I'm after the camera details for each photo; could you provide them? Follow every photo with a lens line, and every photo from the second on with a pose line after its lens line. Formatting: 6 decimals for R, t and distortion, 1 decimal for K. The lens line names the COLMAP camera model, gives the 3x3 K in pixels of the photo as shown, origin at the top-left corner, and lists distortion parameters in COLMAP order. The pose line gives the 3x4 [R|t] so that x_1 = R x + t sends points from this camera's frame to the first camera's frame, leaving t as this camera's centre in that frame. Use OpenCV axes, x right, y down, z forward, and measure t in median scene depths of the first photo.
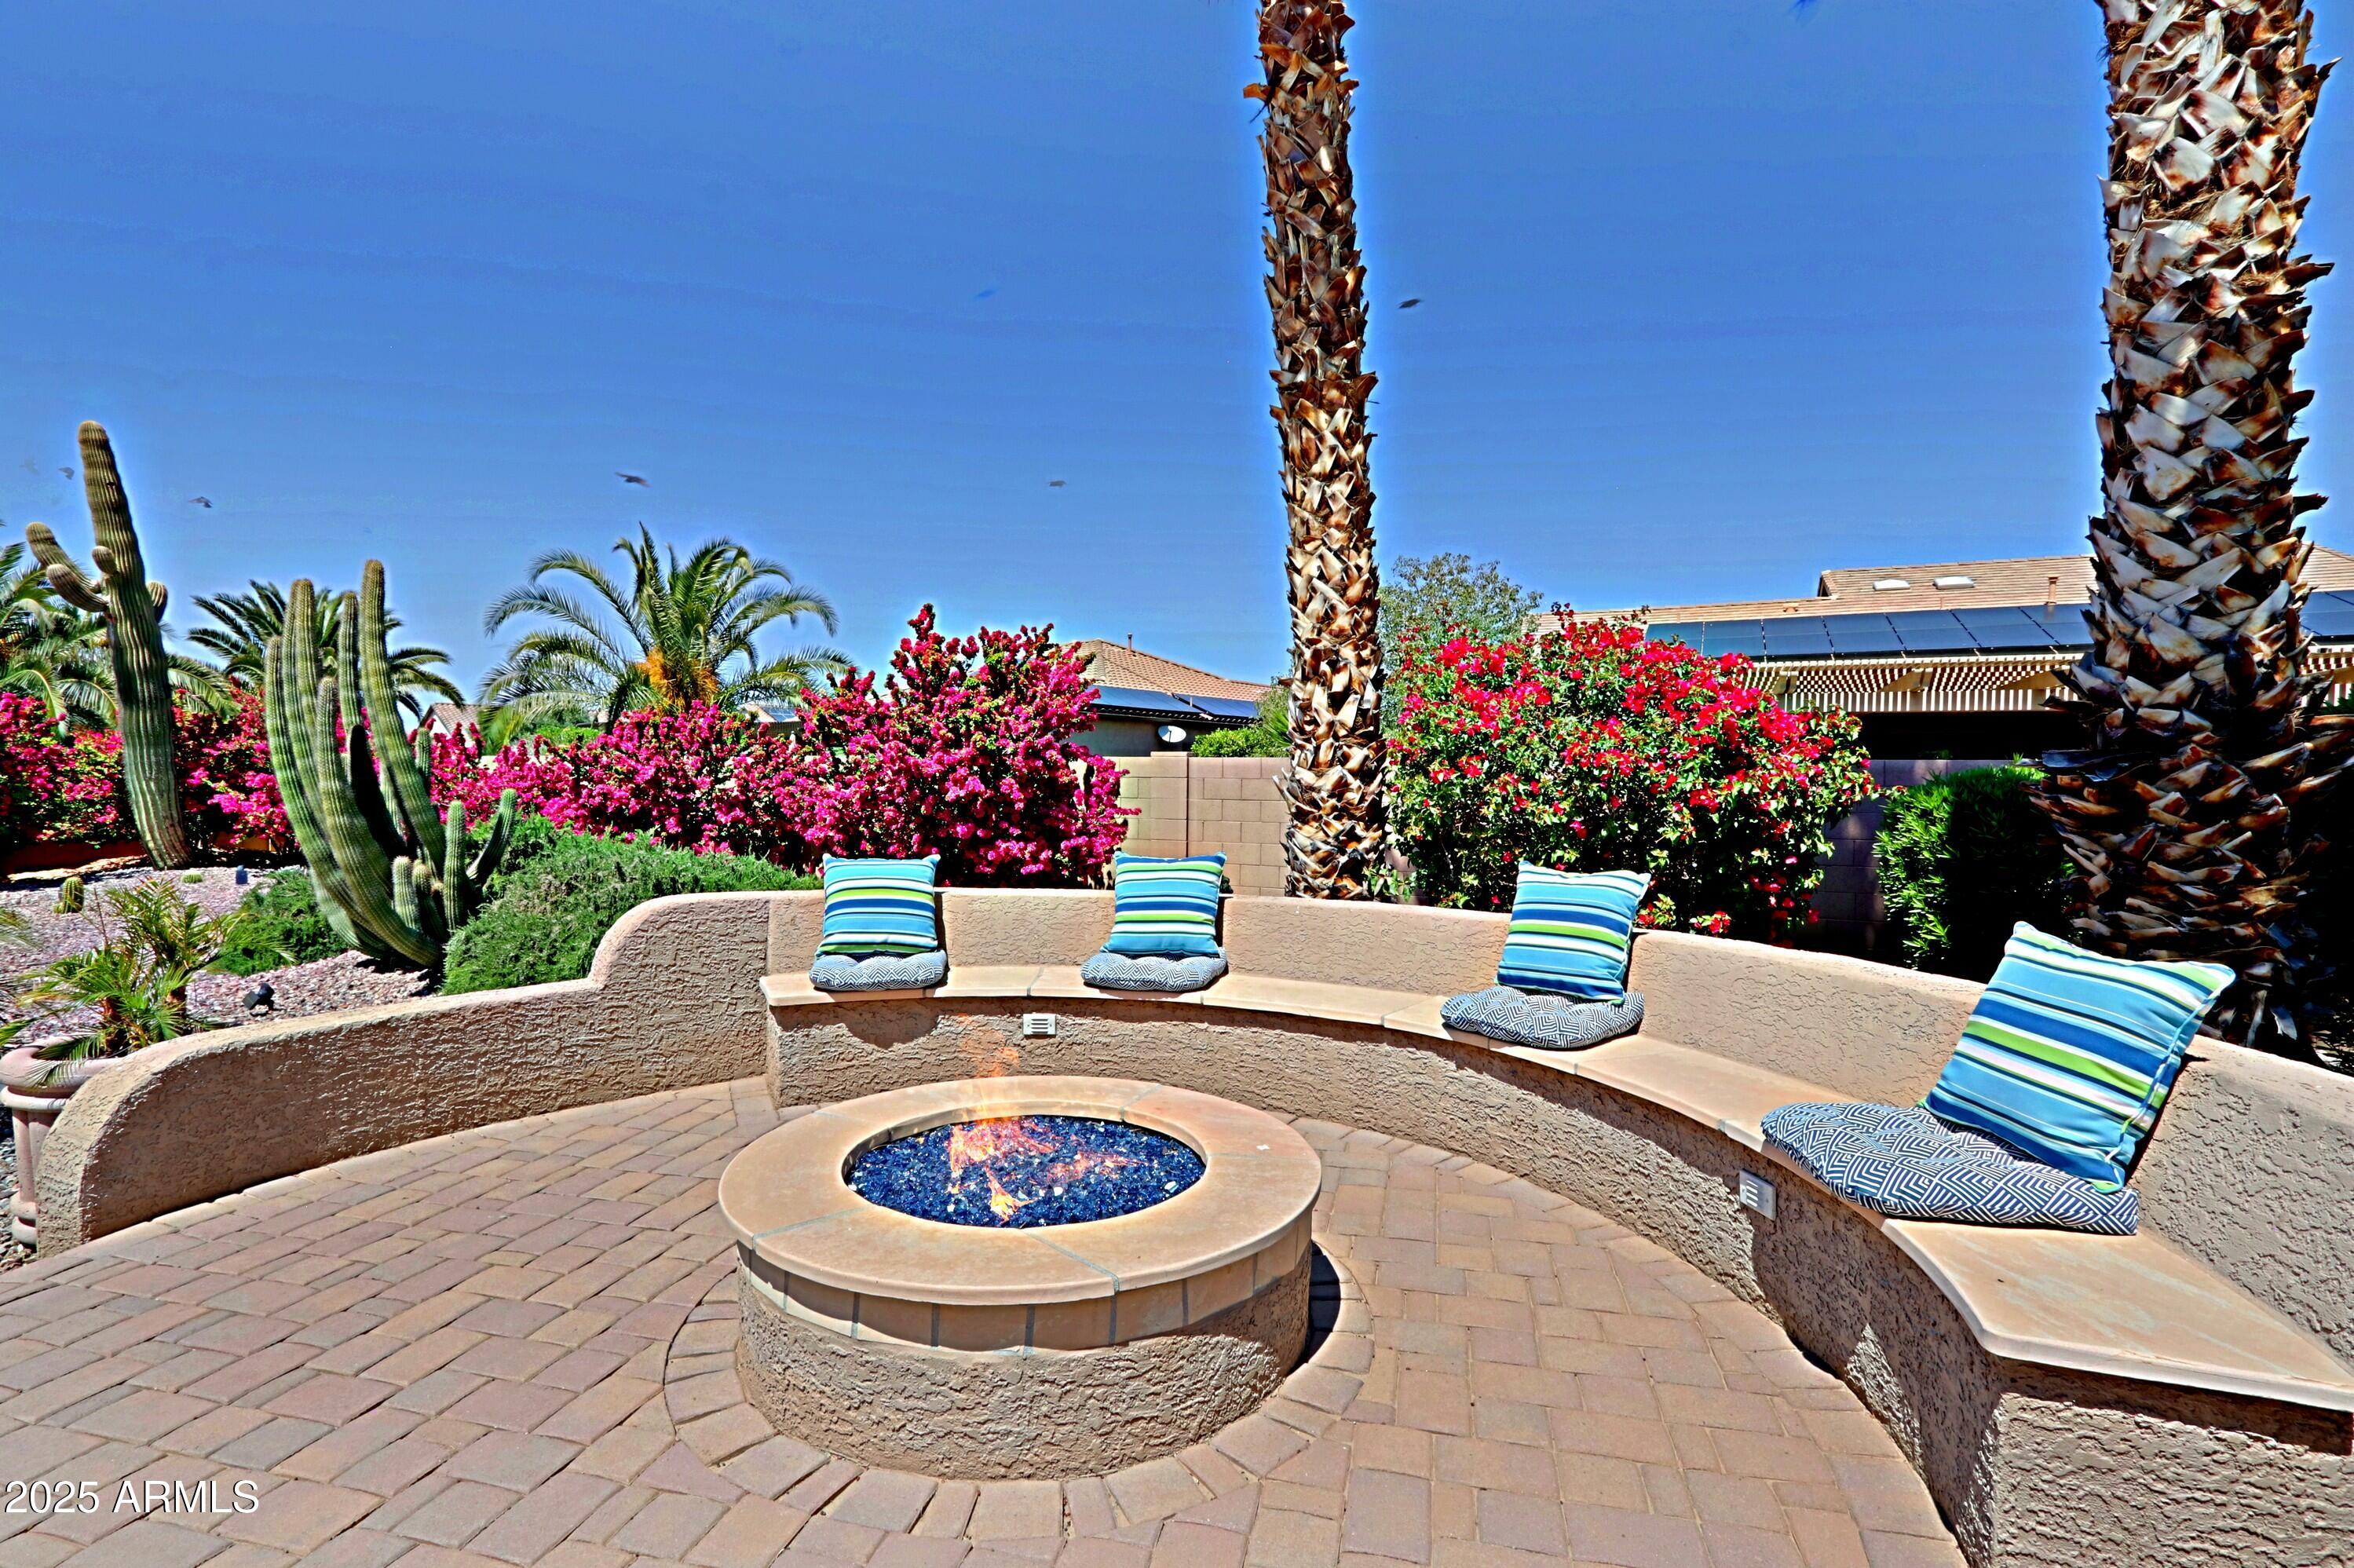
lens RADIAL K [[1094.3, 0, 1163.8], [0, 1094.3, 806.2], [0, 0, 1]] dist [-0.019638, 0.003973]
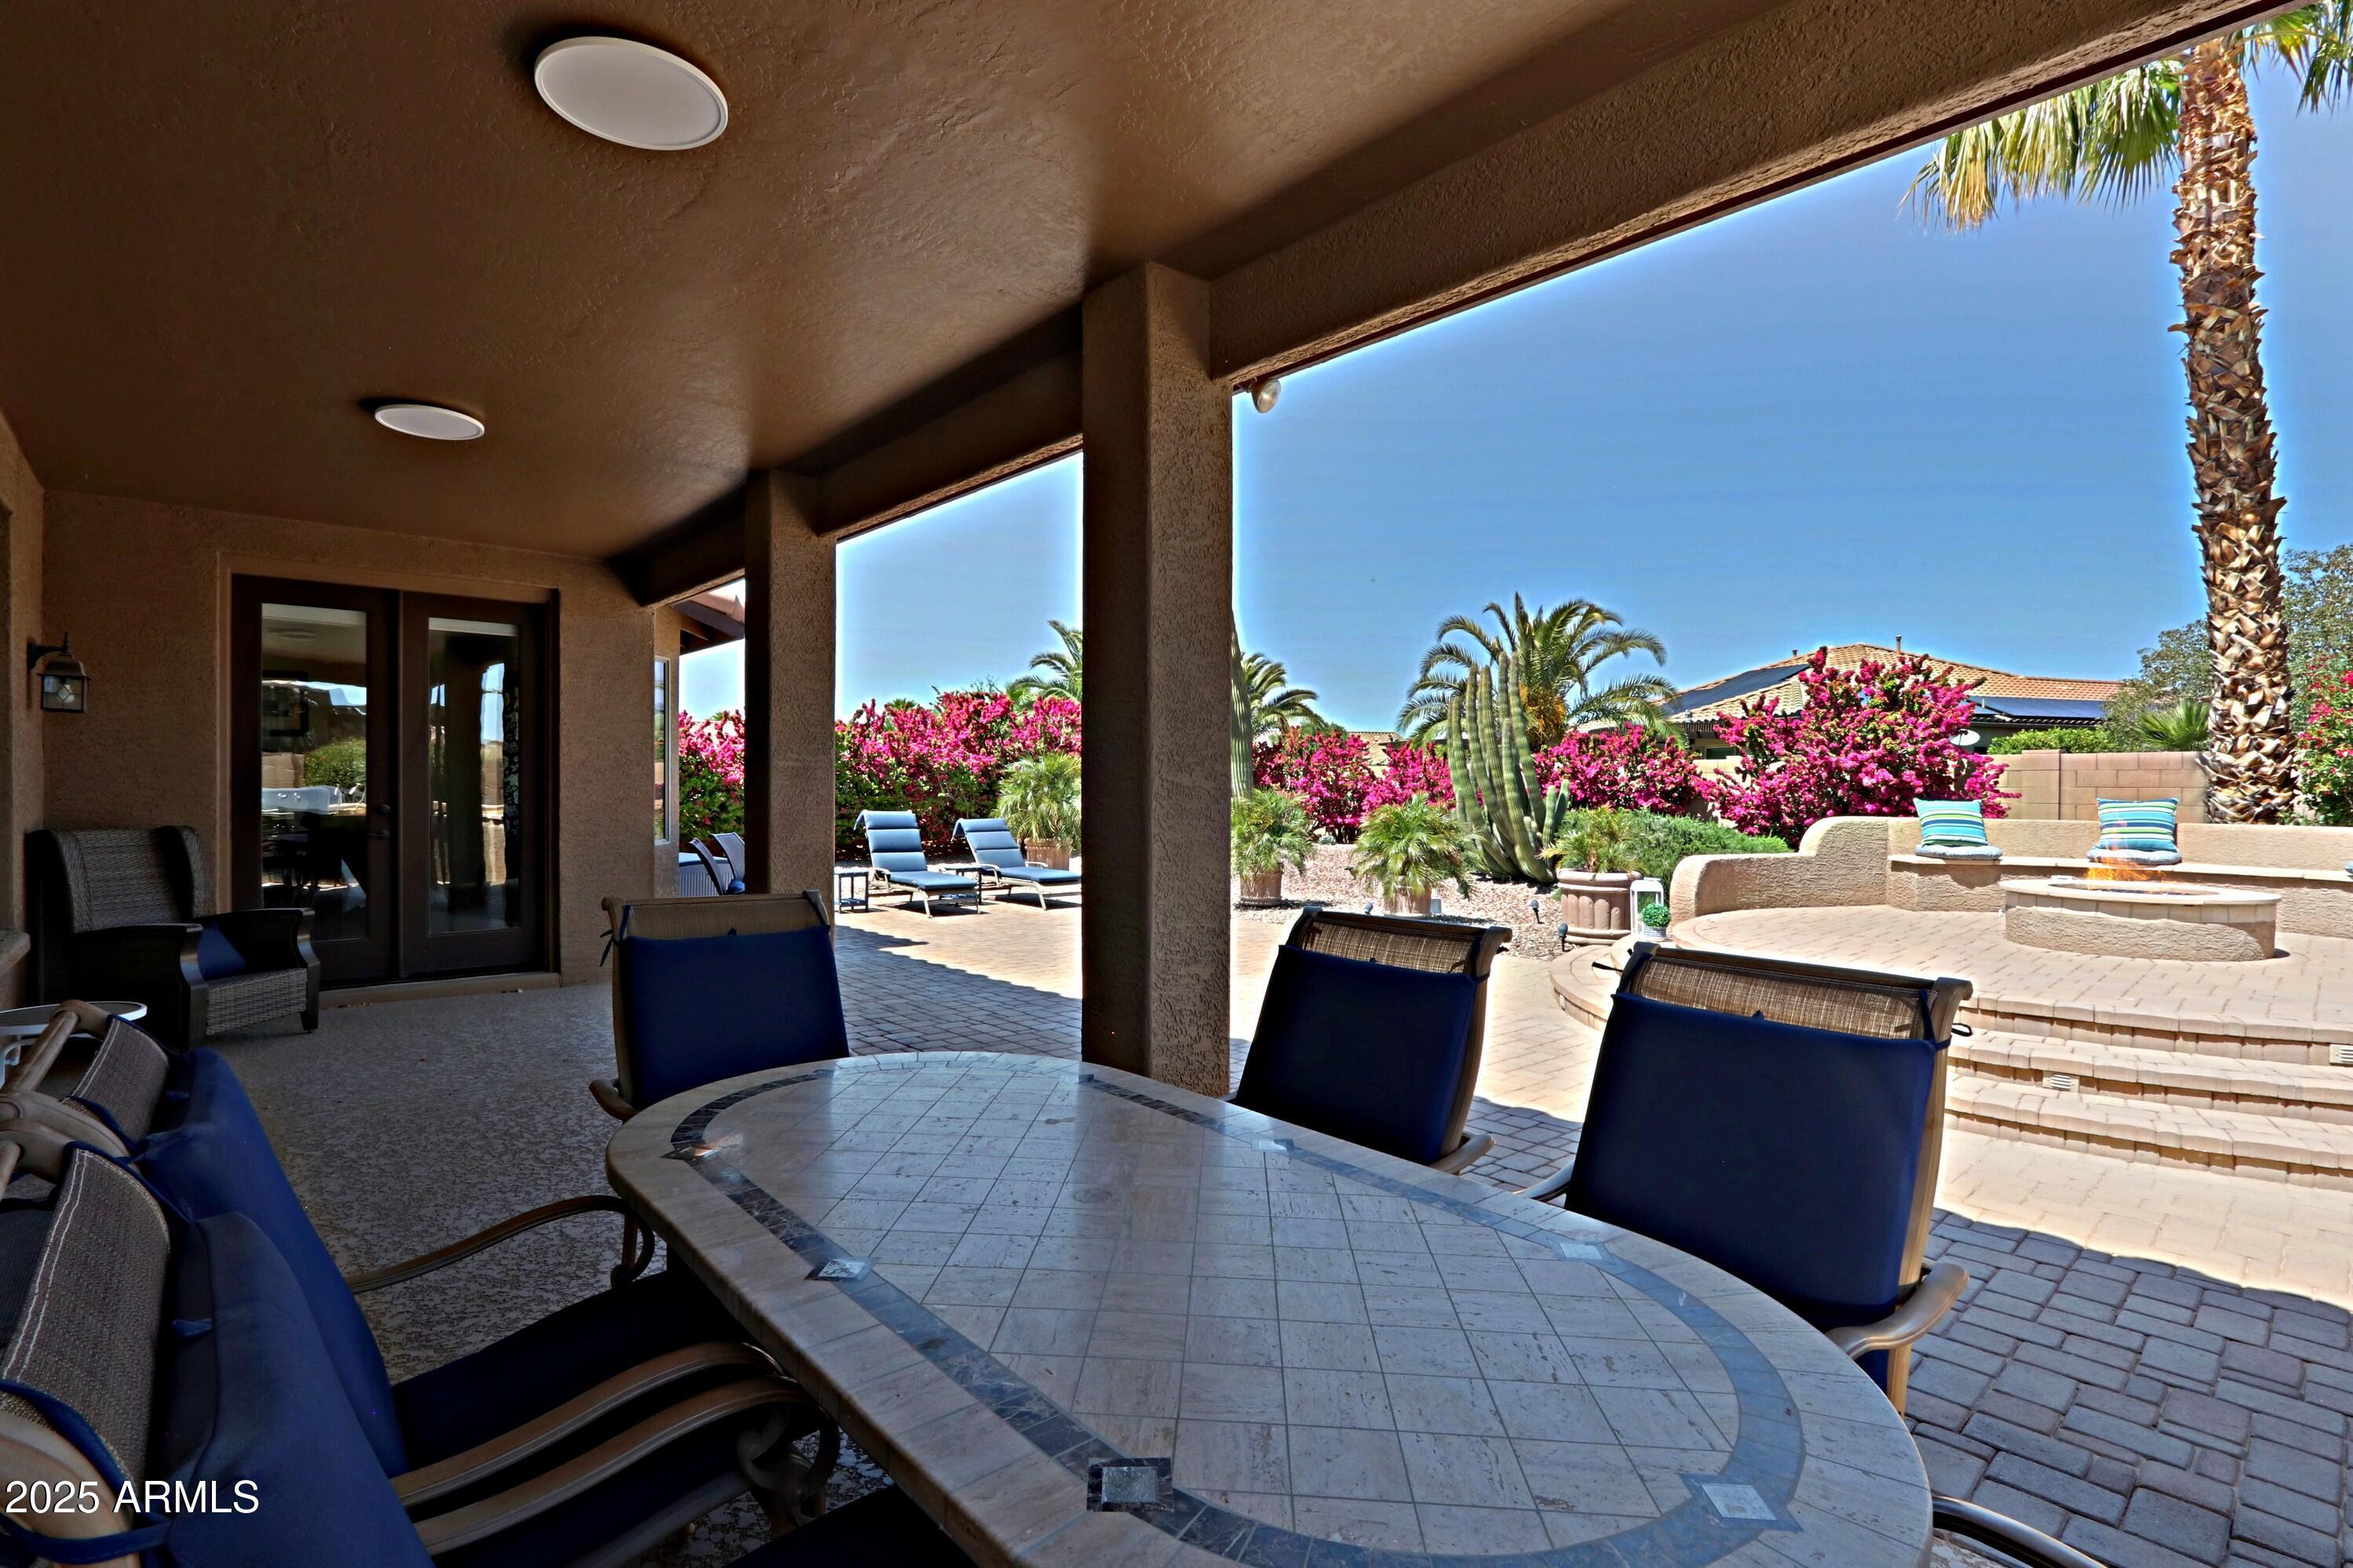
lens RADIAL K [[1093.8, 0, 1174.0], [0, 1093.8, 800.8], [0, 0, 1]] dist [-0.019638, 0.003973]
pose [[0.832891, 0.001543, -0.553435, -0.275633], [-0.011231, 0.999837, -0.014115, 0.073675], [0.553324, 0.017972, 0.832772, -1.144371]]
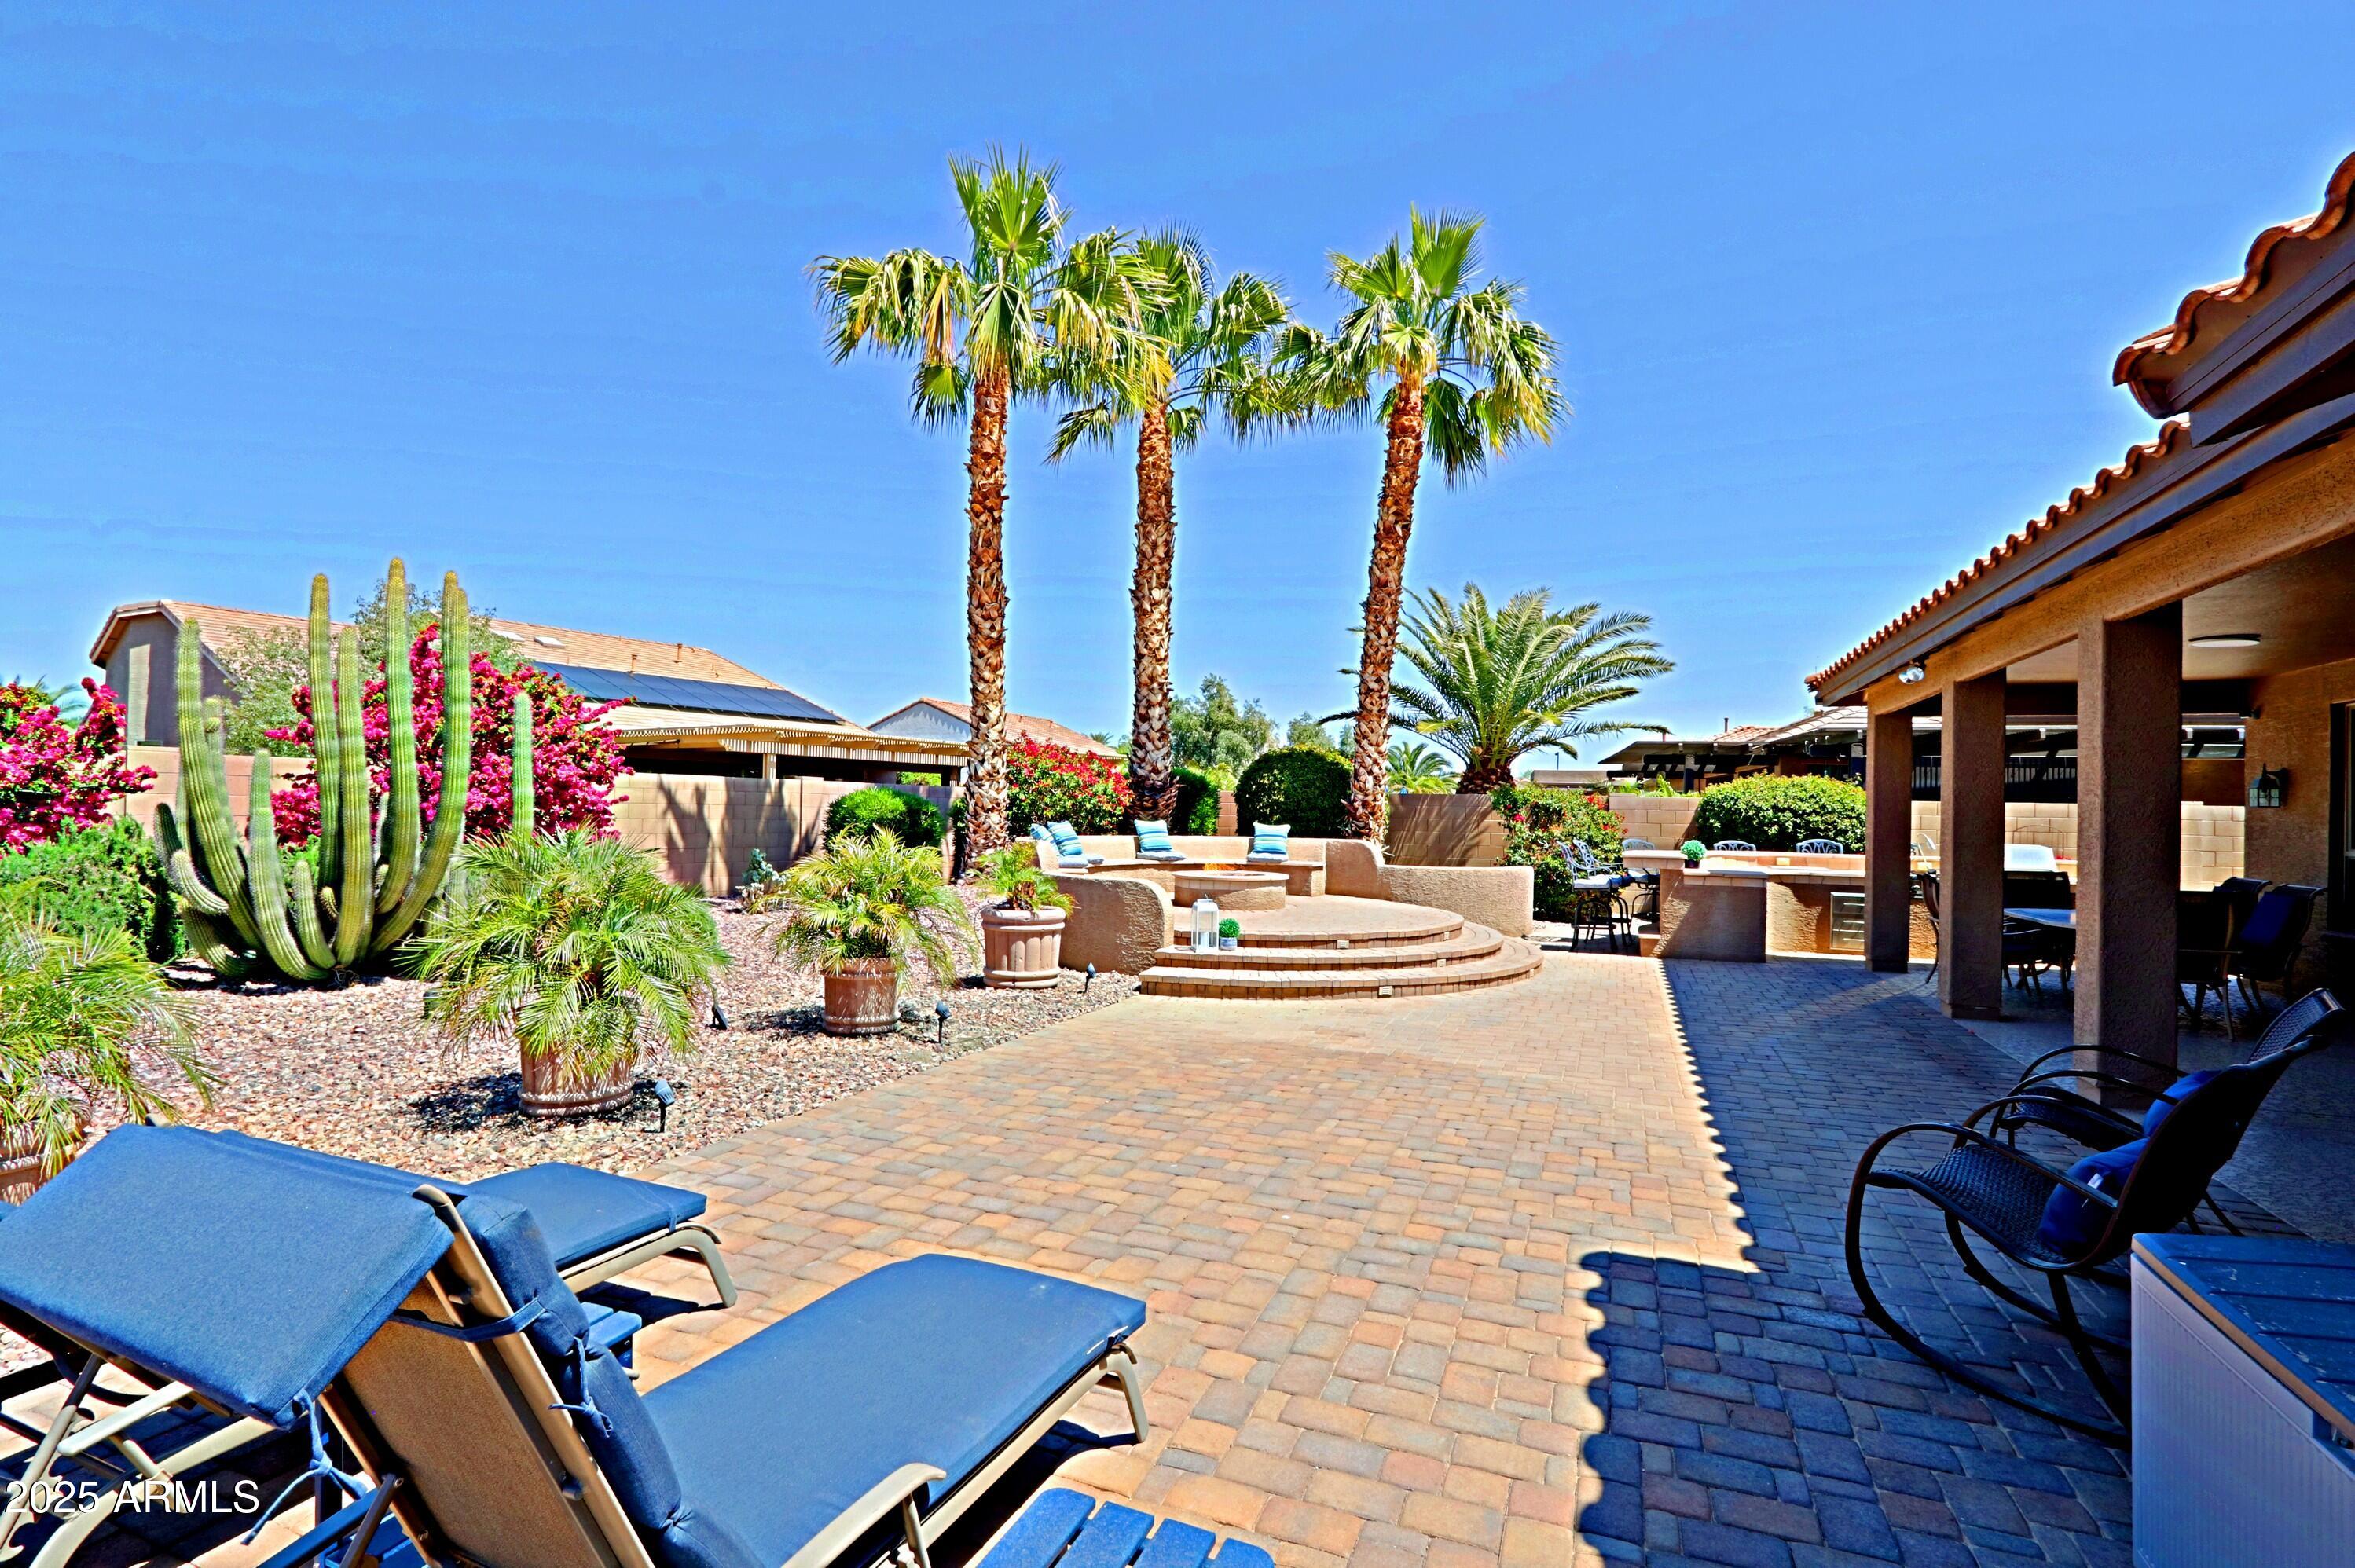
lens RADIAL K [[1094.6, 0, 1165.0], [0, 1094.6, 799.0], [0, 0, 1]] dist [-0.019638, 0.003973]
pose [[0.141507, 0.002841, 0.989933, -2.296985], [0.006632, 0.999971, -0.003817, -0.003623], [-0.989915, 0.007106, 0.141484, 0.258473]]
